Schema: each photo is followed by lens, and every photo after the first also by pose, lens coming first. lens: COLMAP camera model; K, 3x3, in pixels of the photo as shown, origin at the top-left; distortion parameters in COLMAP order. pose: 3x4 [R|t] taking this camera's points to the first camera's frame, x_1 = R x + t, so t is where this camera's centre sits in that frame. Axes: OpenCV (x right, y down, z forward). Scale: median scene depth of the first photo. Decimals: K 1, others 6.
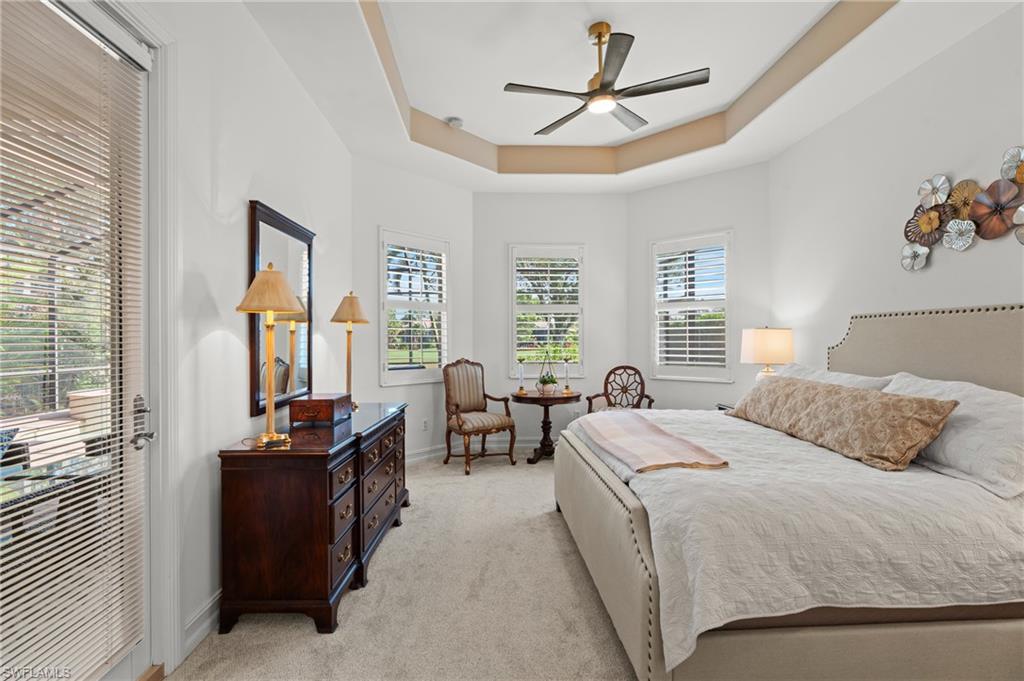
lens RADIAL K [[473.3, 0, 503.2], [0, 473.3, 338.0], [0, 0, 1]] dist [-0.003008, -0.000462]
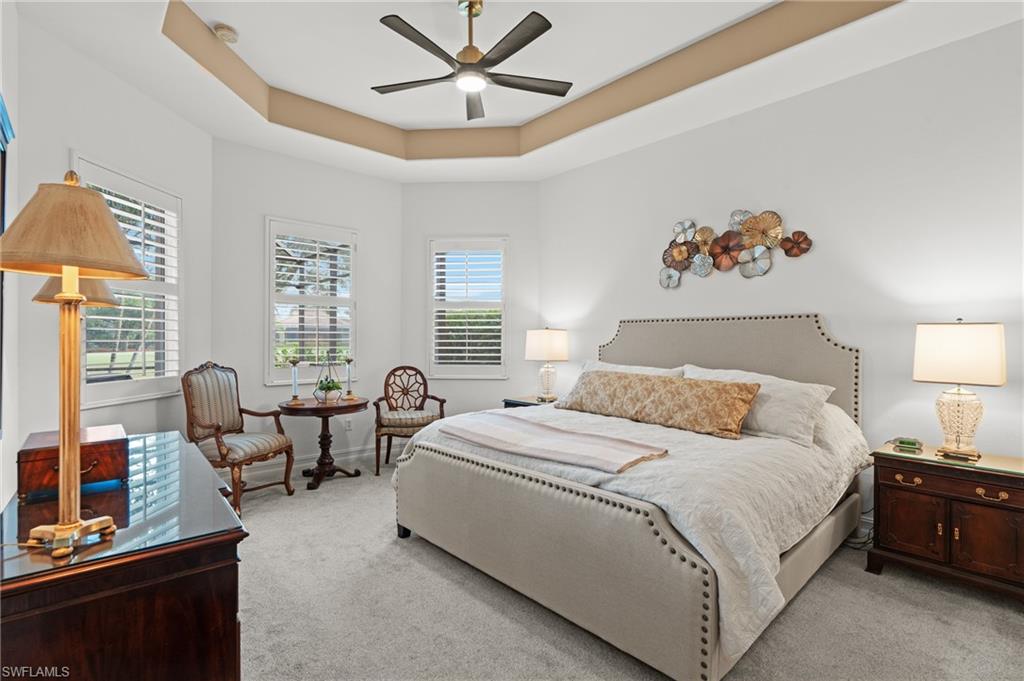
lens RADIAL K [[476.0, 0, 512.0], [0, 476.0, 340.5], [0, 0, 1]] dist [-0.012473, 0.000035]
pose [[0.768461, 0.006314, 0.639865, -0.227441], [-0.010319, 0.999944, 0.002525, 0.004280], [-0.639813, -0.008543, 0.768483, 0.172343]]
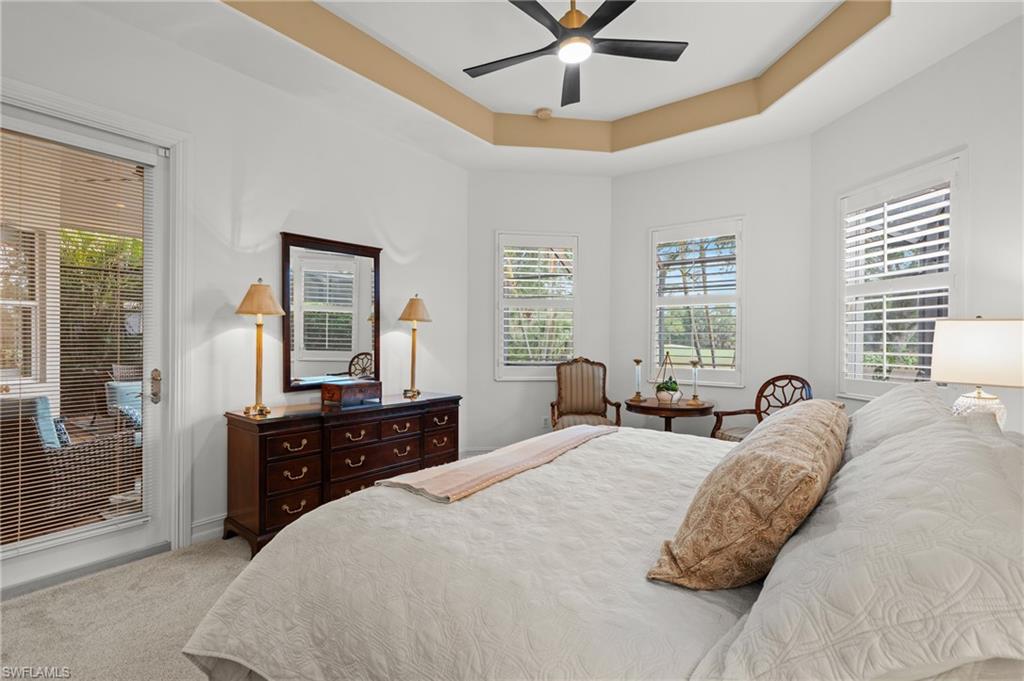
lens RADIAL K [[467.8, 0, 509.7], [0, 467.8, 339.9], [0, 0, 1]] dist [-0.000920, 0.000192]
pose [[0.770173, 0.008416, -0.637779, 0.473034], [-0.004193, 0.999958, 0.008132, 0.001421], [0.637821, -0.003589, 0.770176, 0.221433]]
